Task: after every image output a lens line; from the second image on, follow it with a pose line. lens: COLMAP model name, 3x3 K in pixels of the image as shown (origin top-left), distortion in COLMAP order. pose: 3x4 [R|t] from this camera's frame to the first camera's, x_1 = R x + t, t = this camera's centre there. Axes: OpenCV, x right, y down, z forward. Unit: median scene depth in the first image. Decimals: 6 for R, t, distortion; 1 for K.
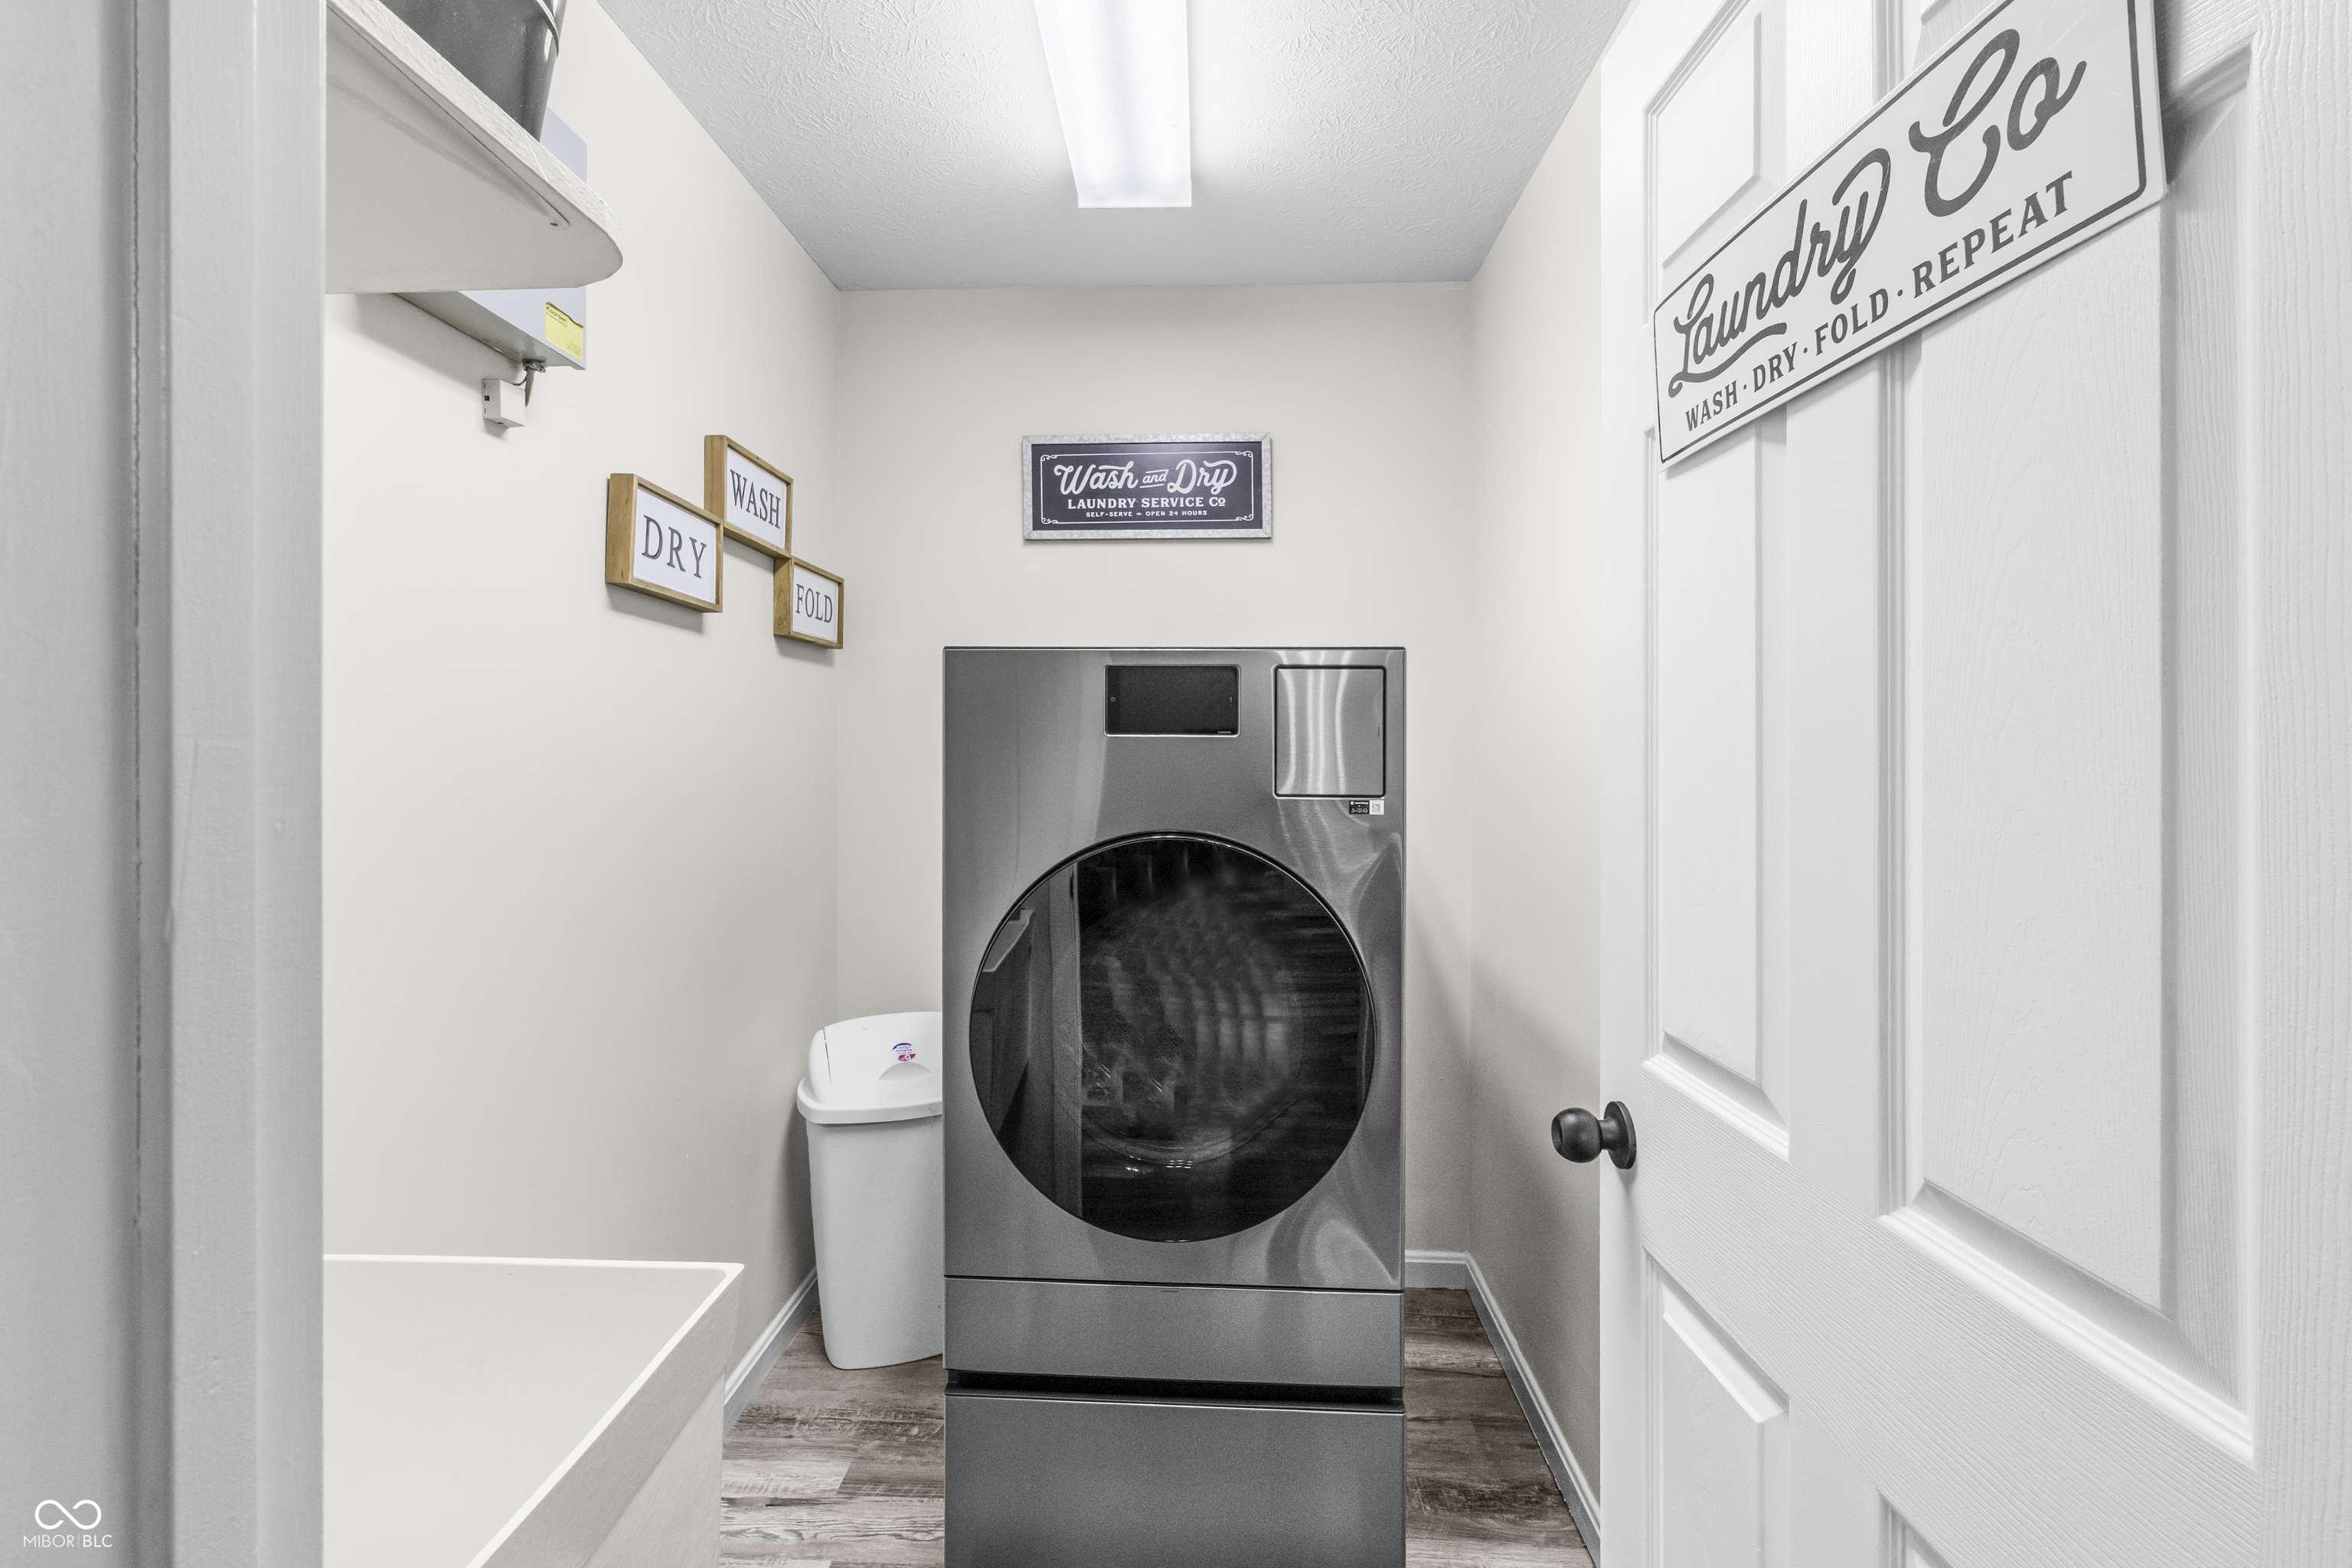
lens RADIAL K [[1102.9, 0, 1158.2], [0, 1102.9, 746.9], [0, 0, 1]] dist [-0.001327, 0.000752]
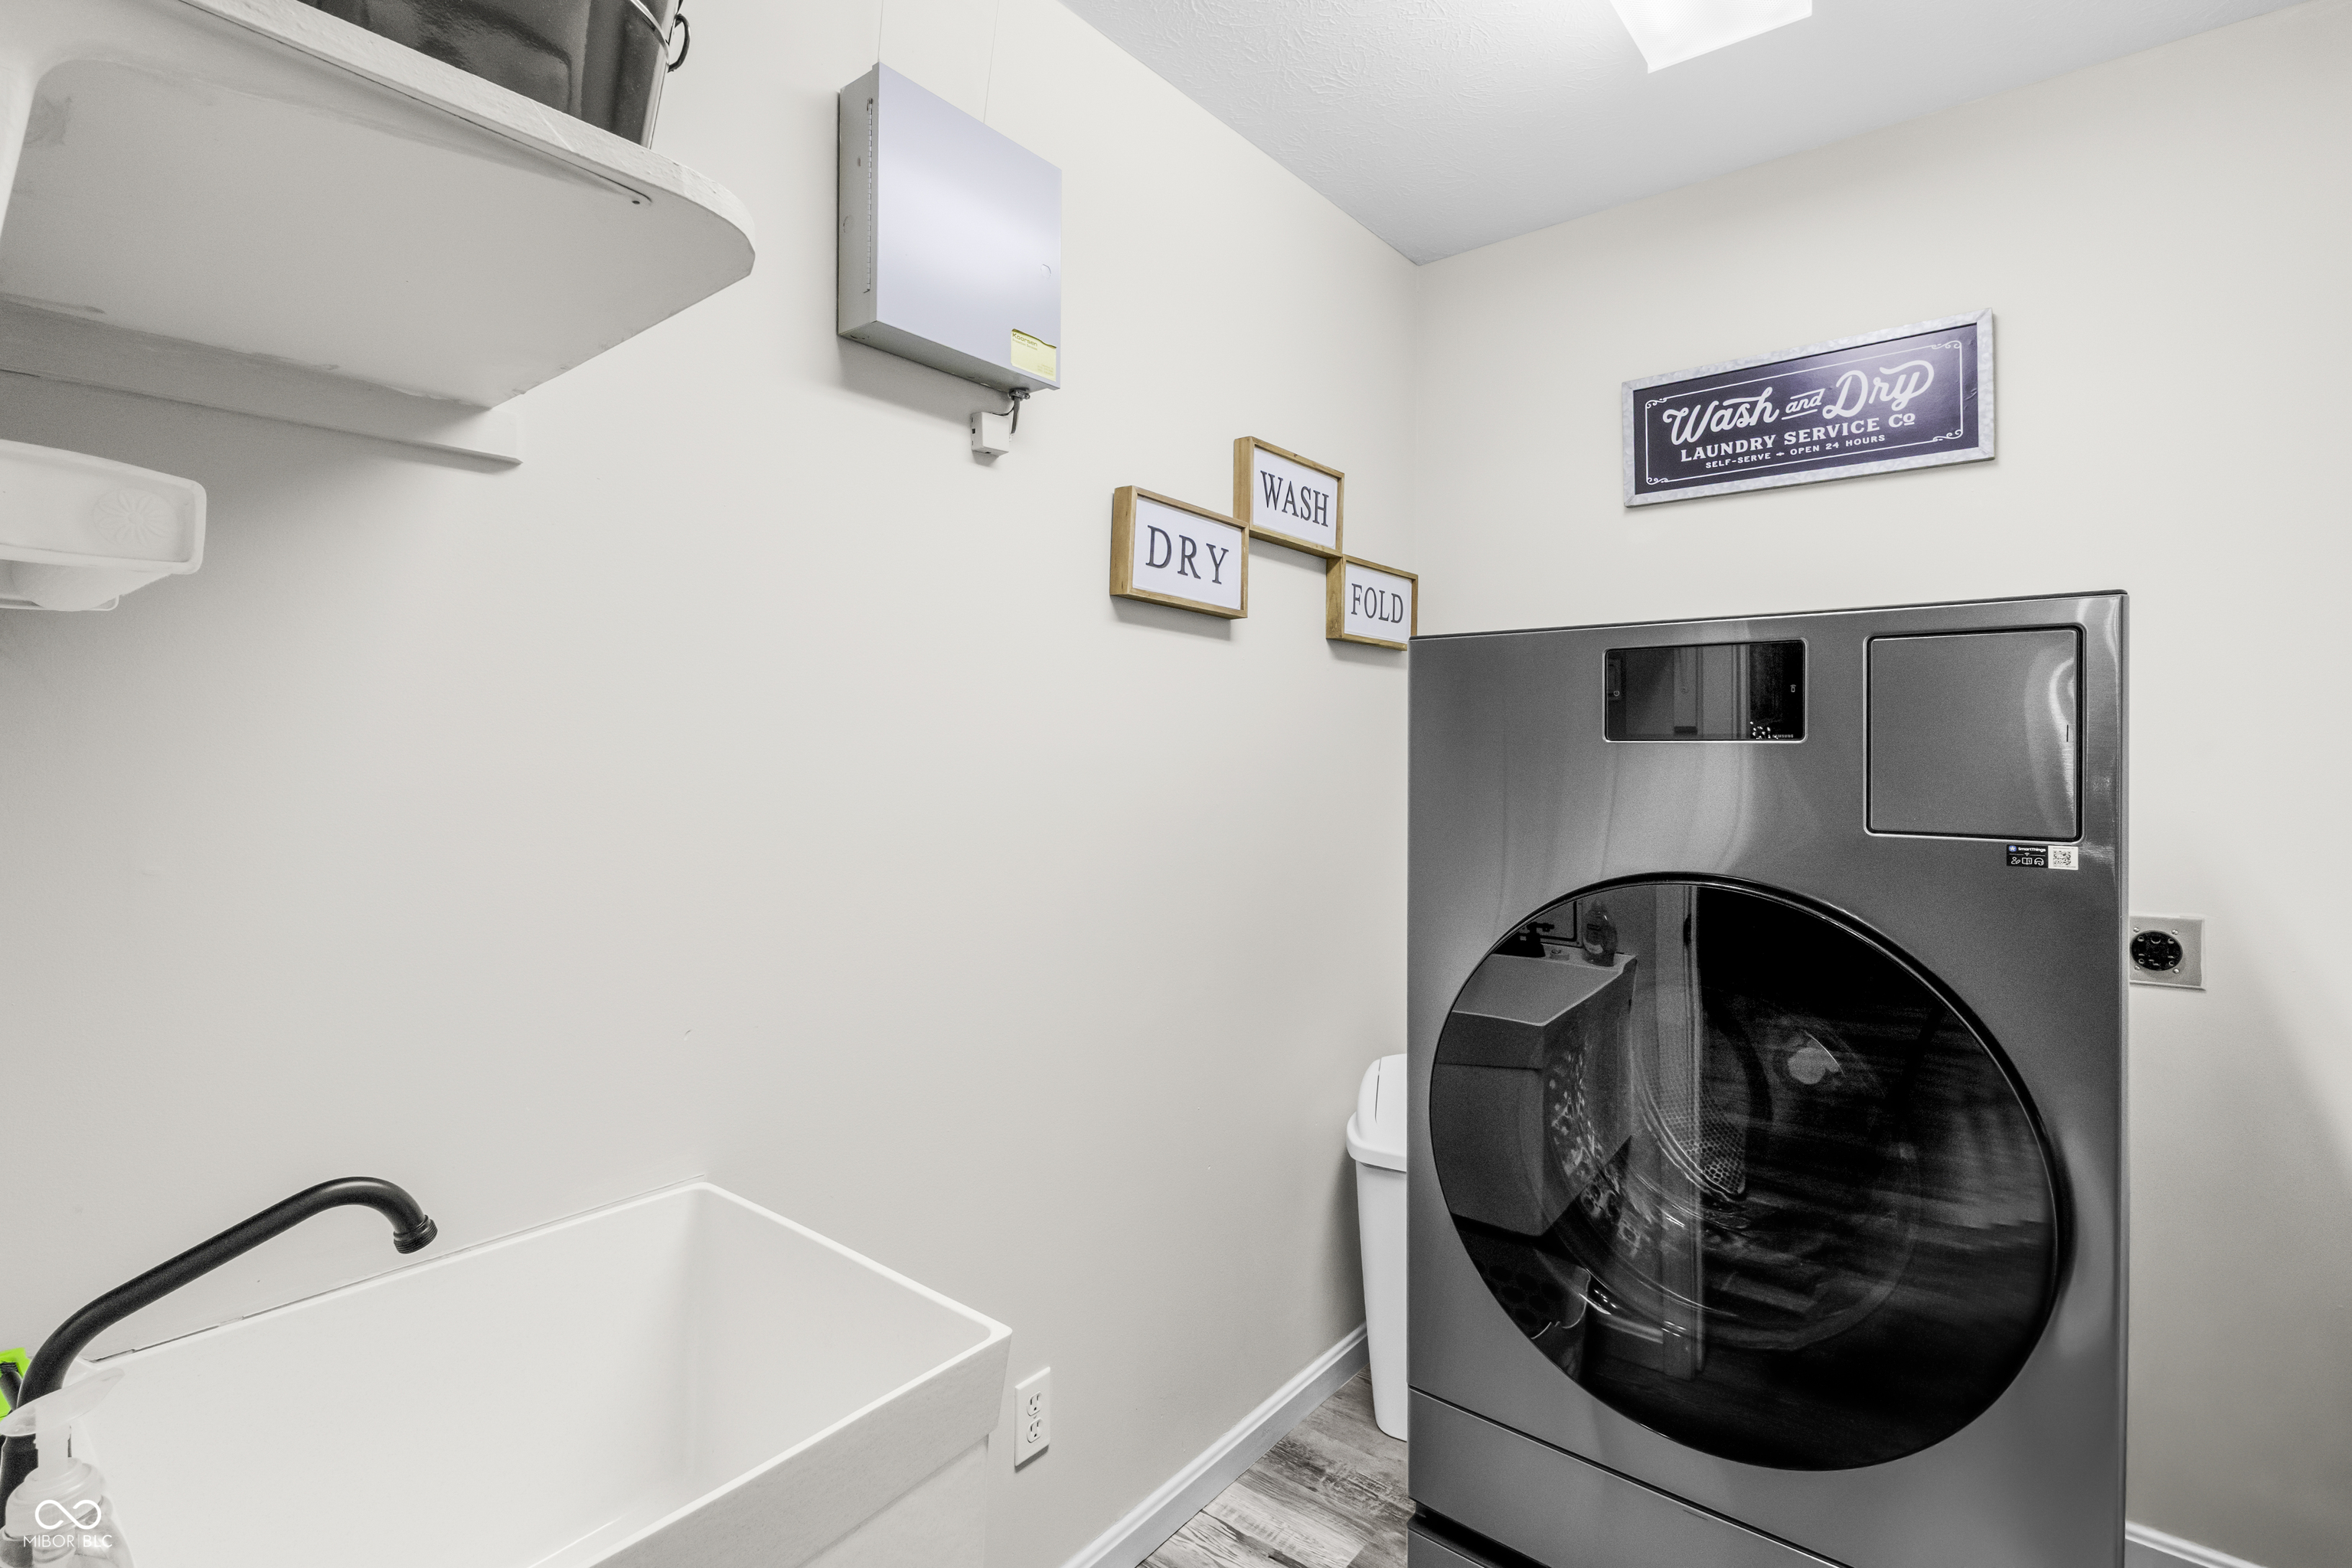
lens RADIAL K [[1102.9, 0, 1158.2], [0, 1102.9, 746.9], [0, 0, 1]] dist [-0.001327, 0.000752]
pose [[0.802139, -0.001124, -0.597136, 0.102093], [-0.003586, 0.999971, -0.006700, -0.000110], [0.597126, 0.007516, 0.802112, 0.136597]]
